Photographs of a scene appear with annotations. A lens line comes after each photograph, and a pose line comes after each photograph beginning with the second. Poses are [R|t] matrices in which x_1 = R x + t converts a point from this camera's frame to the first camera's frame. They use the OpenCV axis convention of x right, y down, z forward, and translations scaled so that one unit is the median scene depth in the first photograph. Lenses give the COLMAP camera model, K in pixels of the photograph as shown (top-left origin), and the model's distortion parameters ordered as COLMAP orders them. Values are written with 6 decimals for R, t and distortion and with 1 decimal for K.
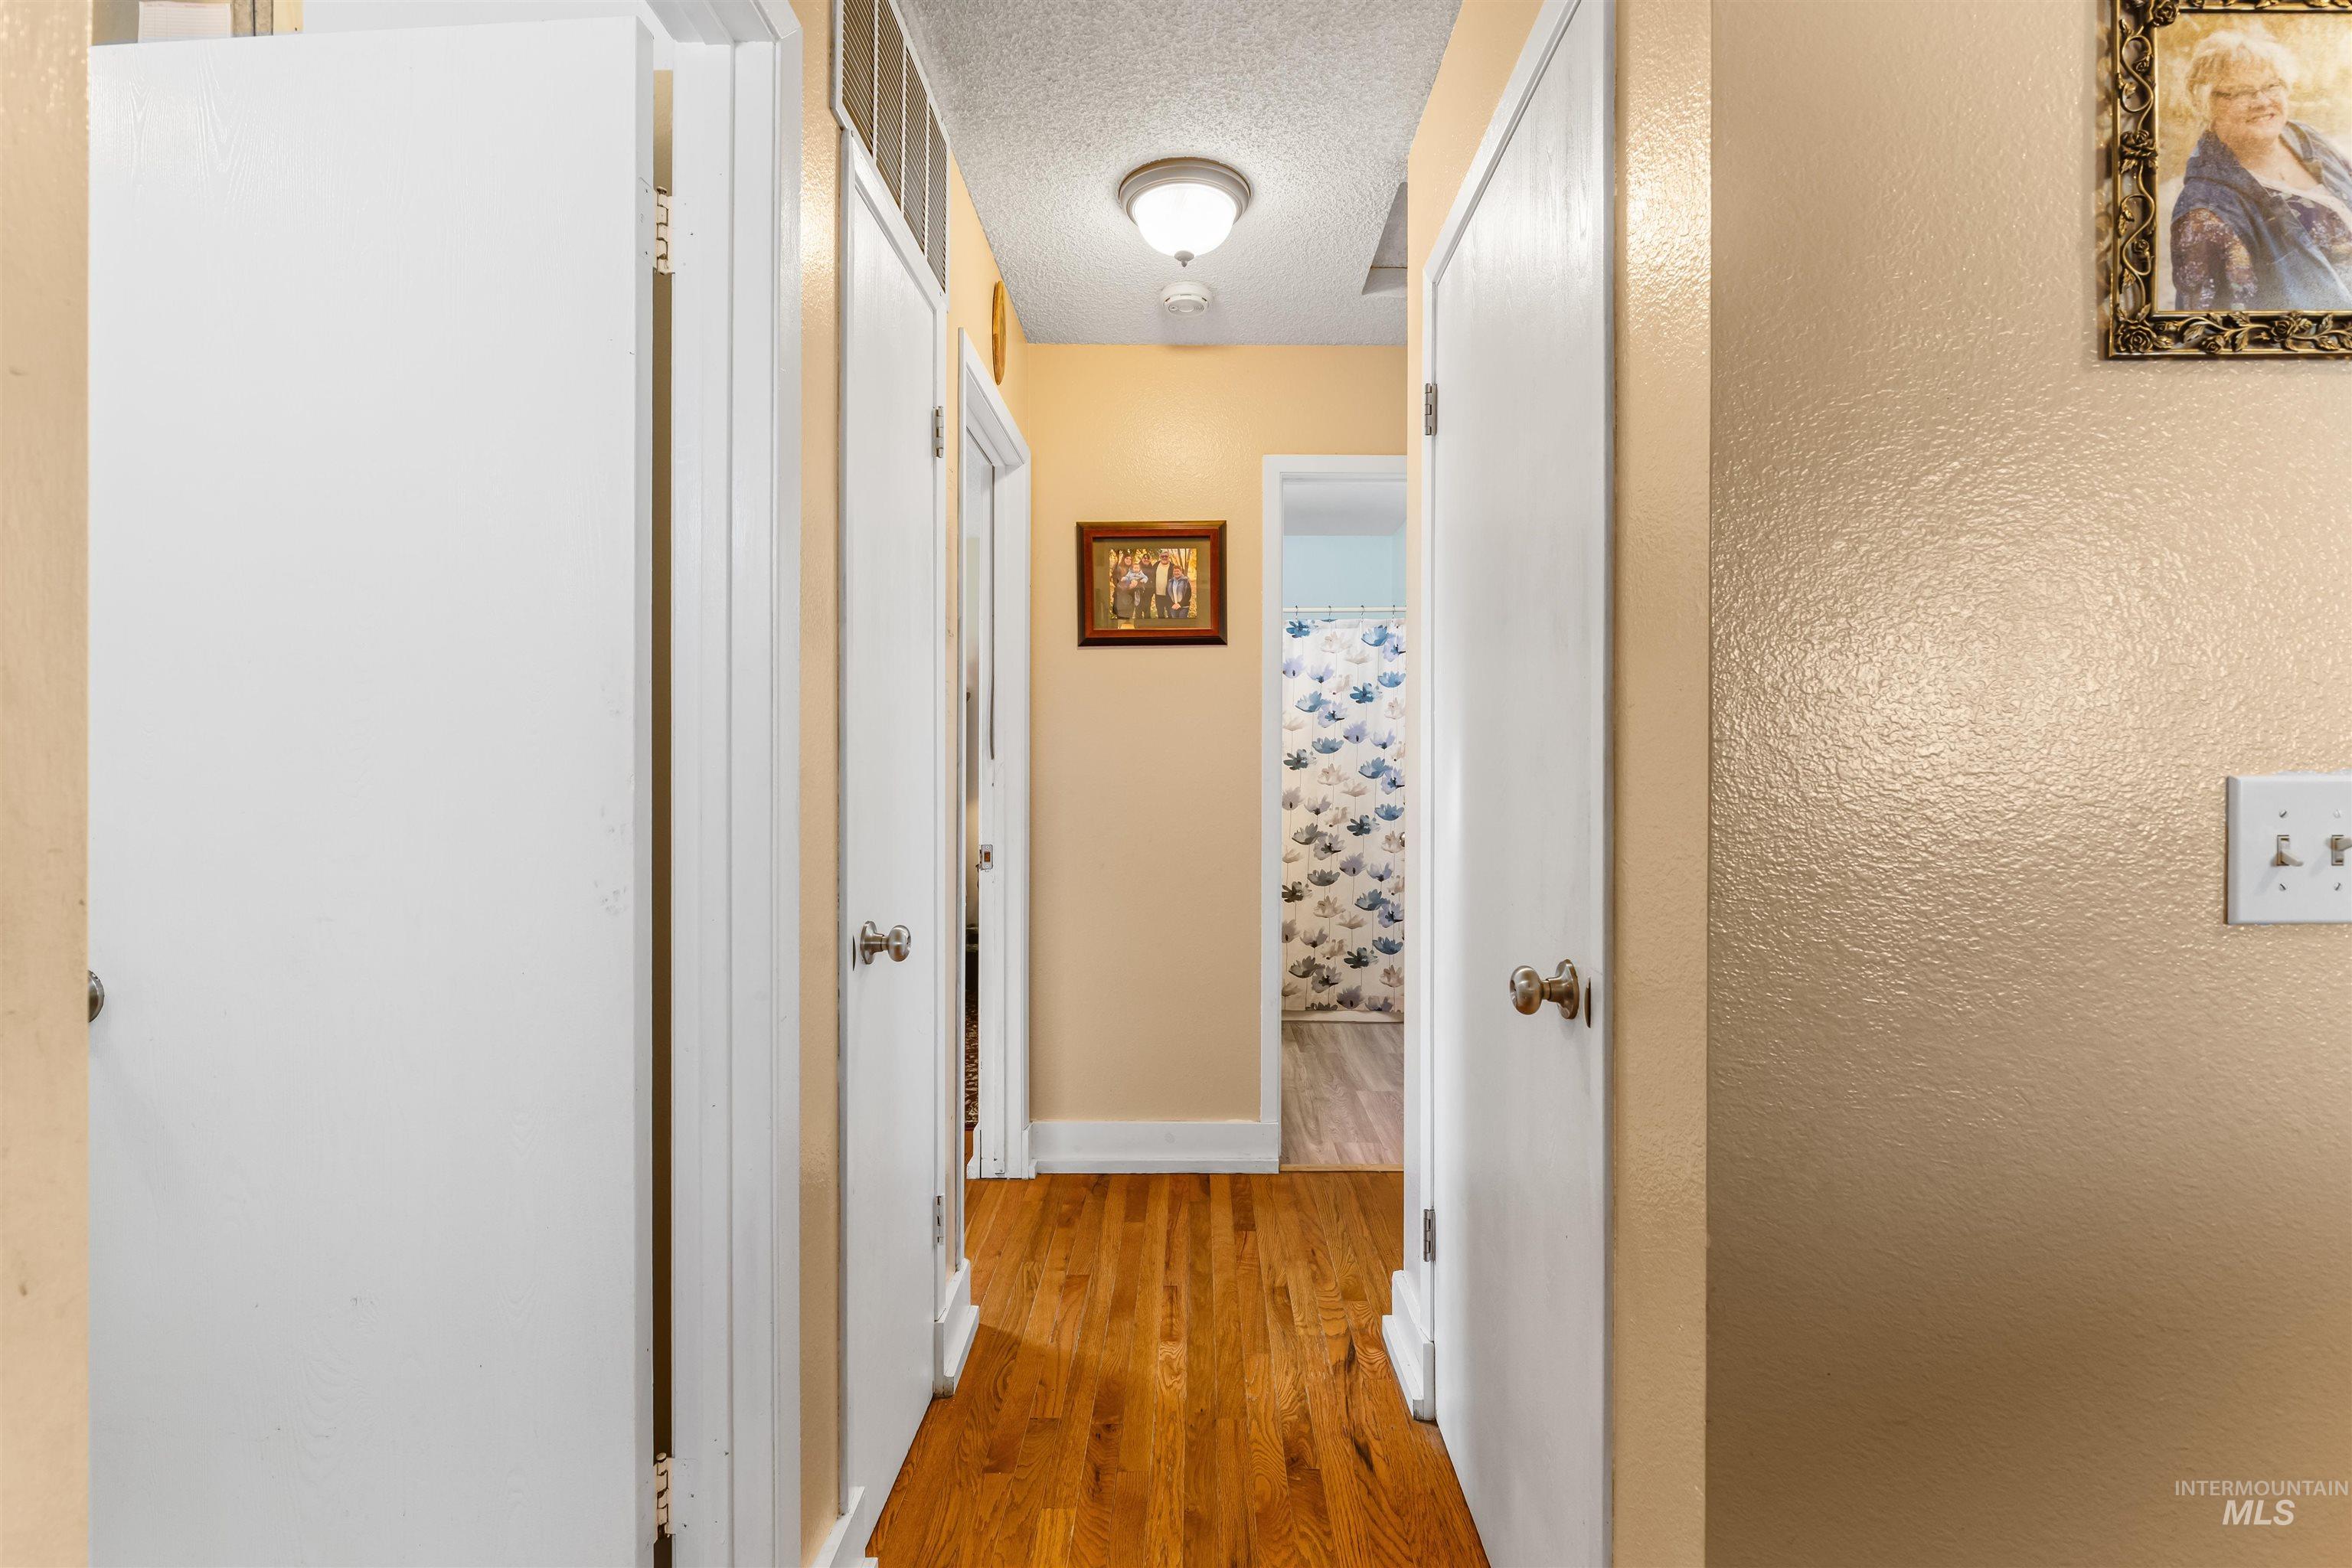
lens RADIAL K [[1076.0, 0, 1158.6], [0, 1076.0, 770.0], [0, 0, 1]] dist [-0.000629, 0.000127]
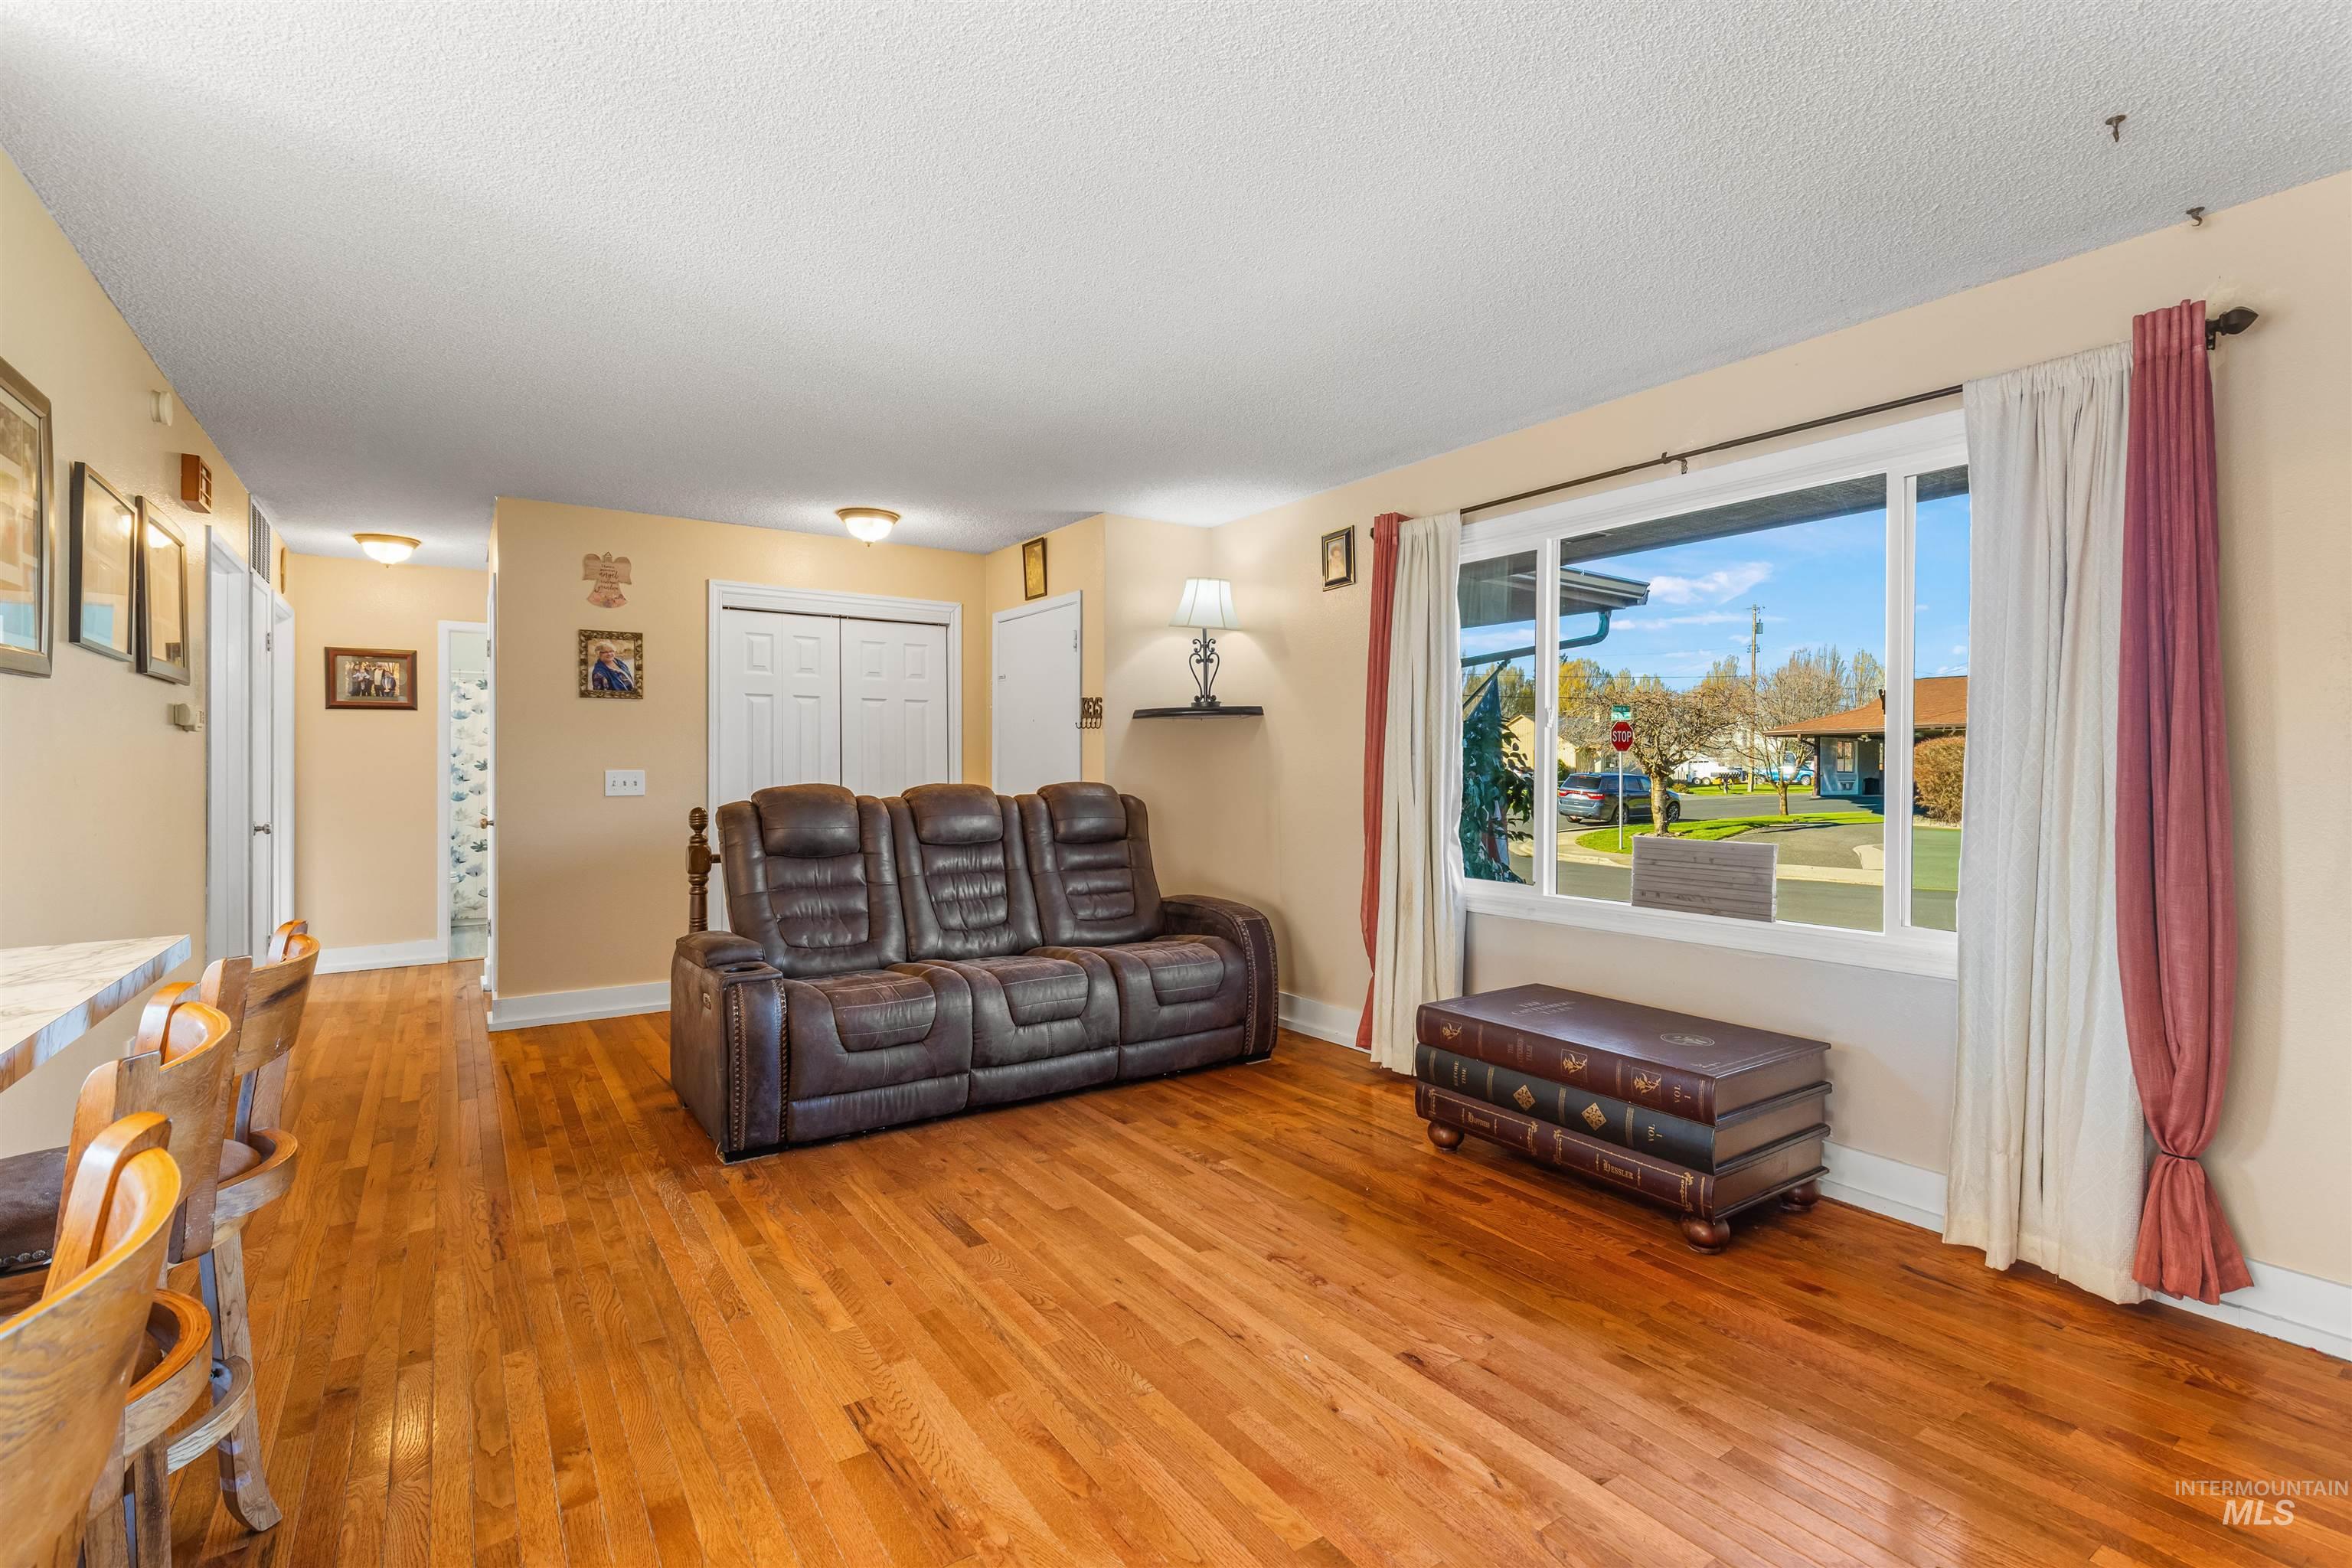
lens RADIAL K [[1076.0, 0, 1197.4], [0, 1076.0, 767.2], [0, 0, 1]] dist [-0.000629, 0.000127]
pose [[0.800970, -0.001956, 0.598702, 0.025068], [0.004202, 0.999988, -0.002355, 0.004361], [-0.598690, 0.004402, 0.800969, -1.547014]]
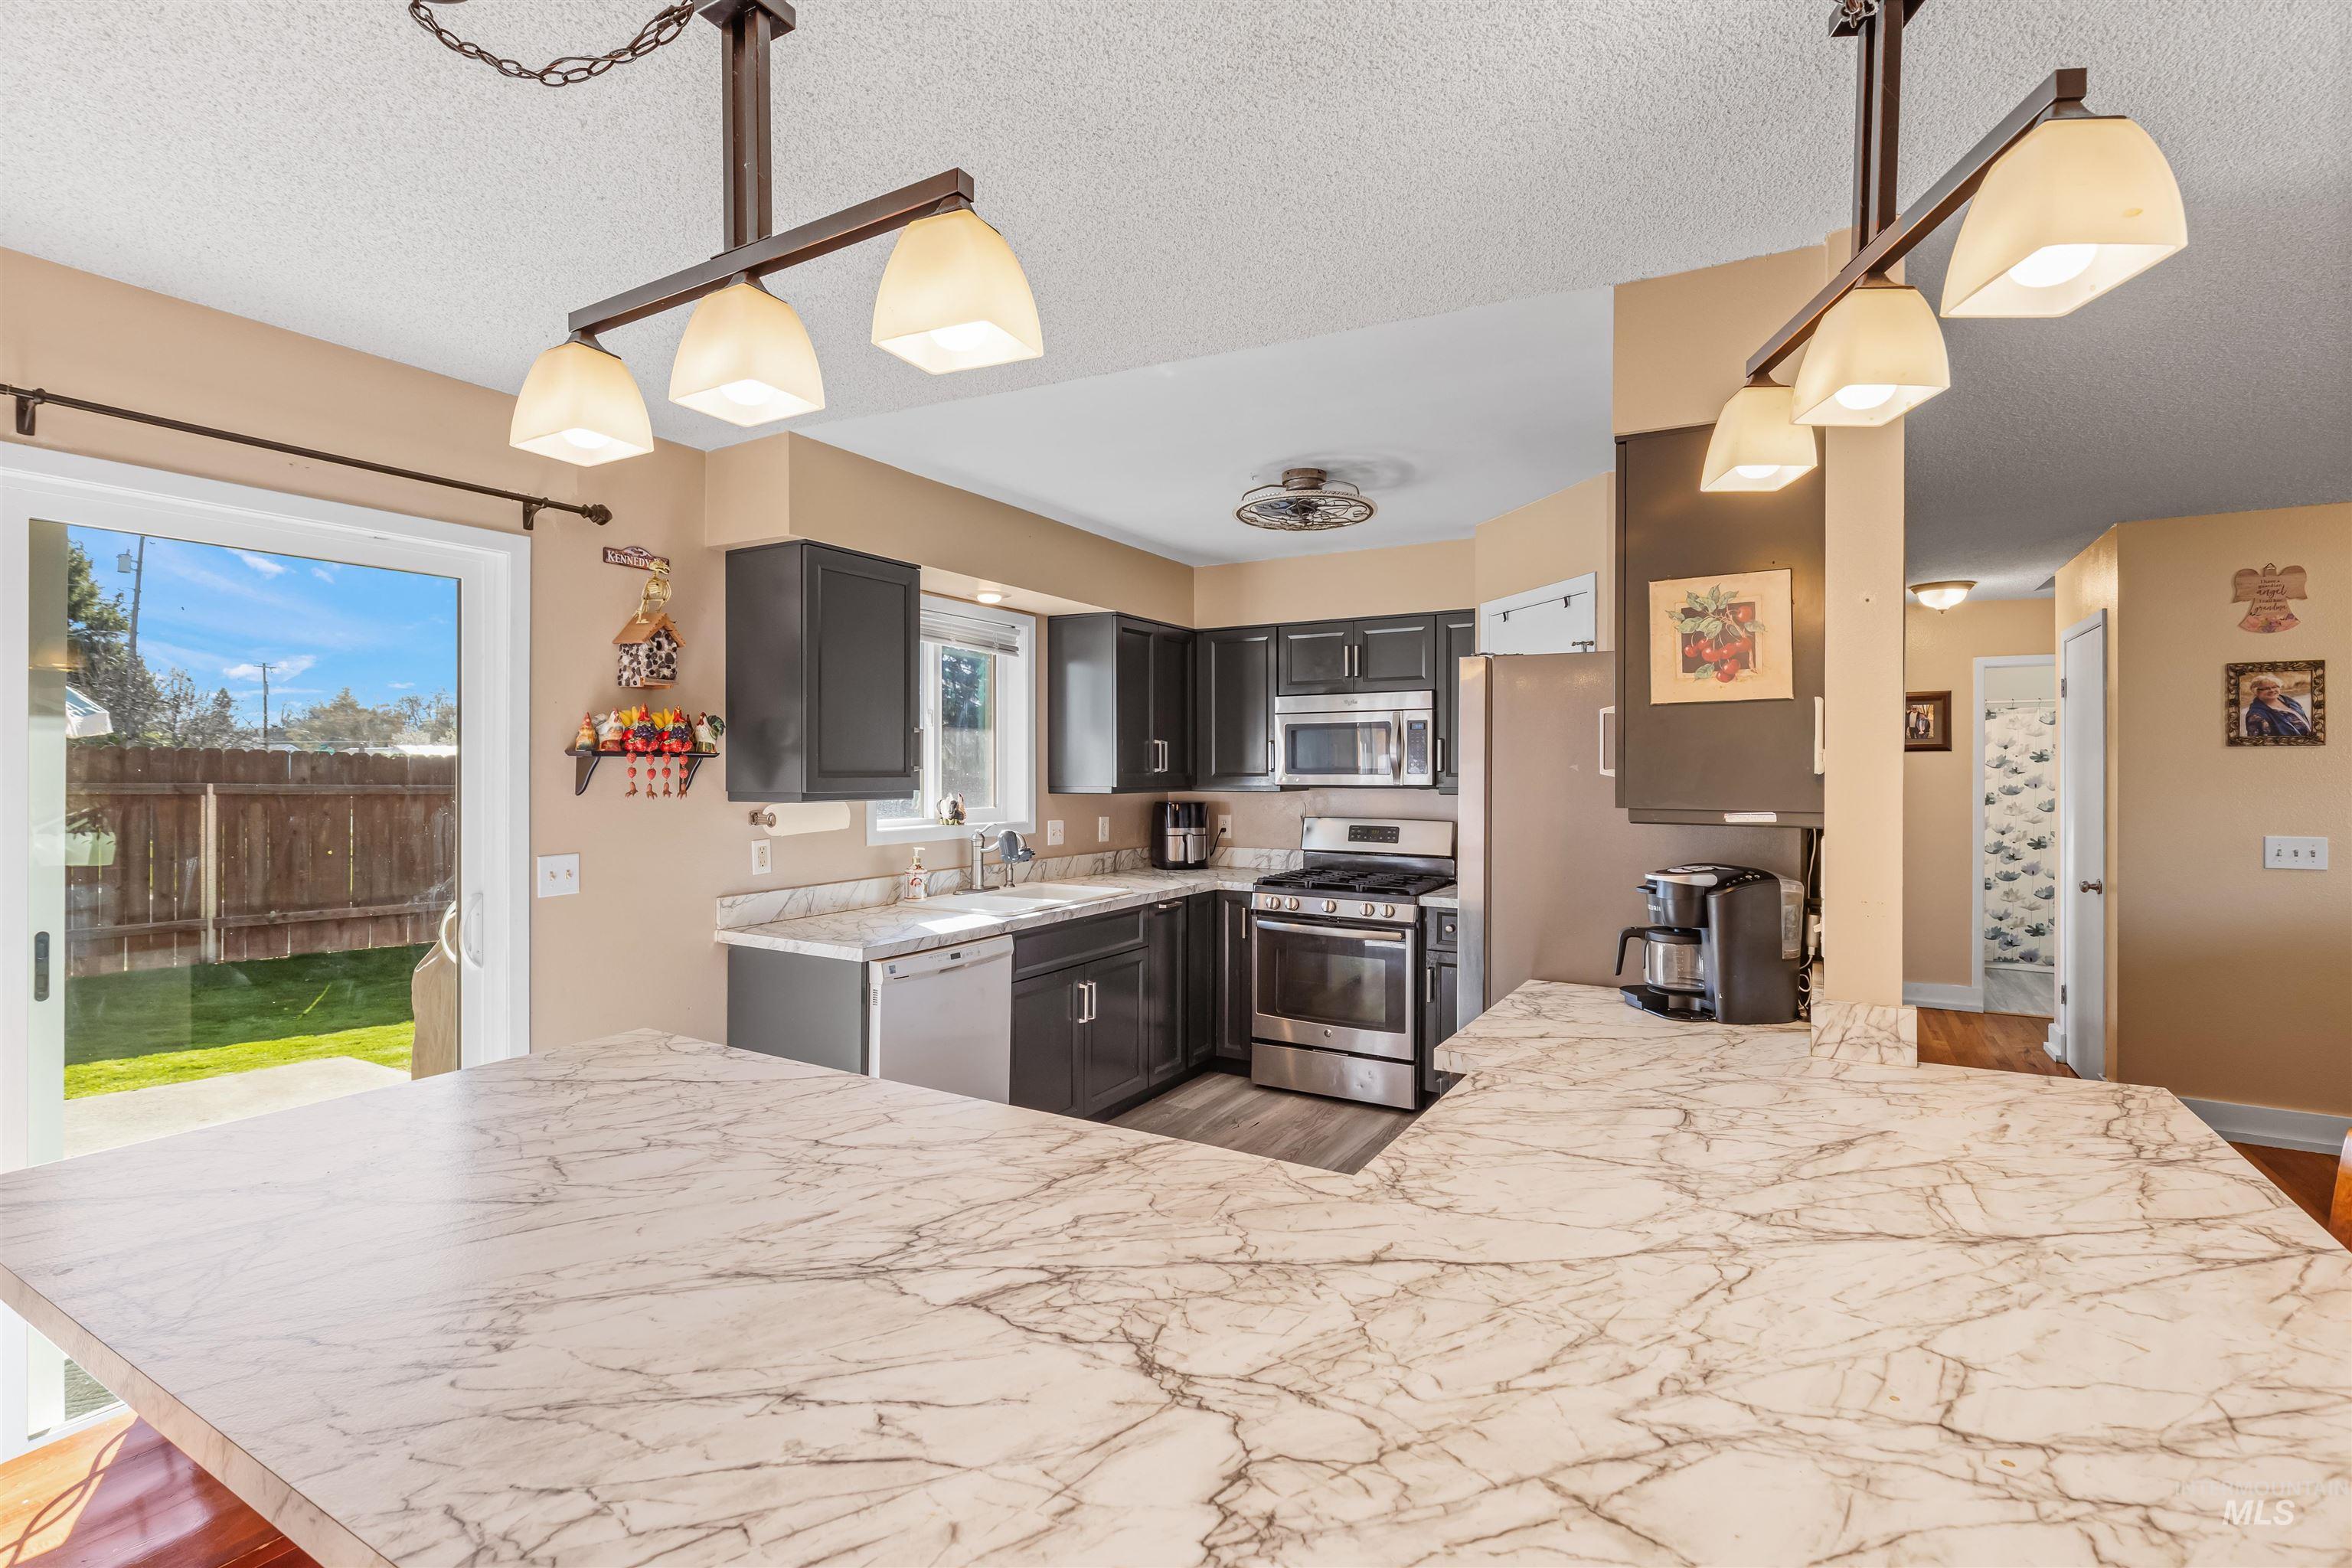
lens RADIAL K [[1076.0, 0, 1174.8], [0, 1076.0, 768.7], [0, 0, 1]] dist [-0.000629, 0.000127]
pose [[0.878069, -0.000202, -0.478534, -0.251899], [-0.002088, 0.999989, -0.004252, -0.071453], [0.478529, 0.004733, 0.878059, -1.481659]]
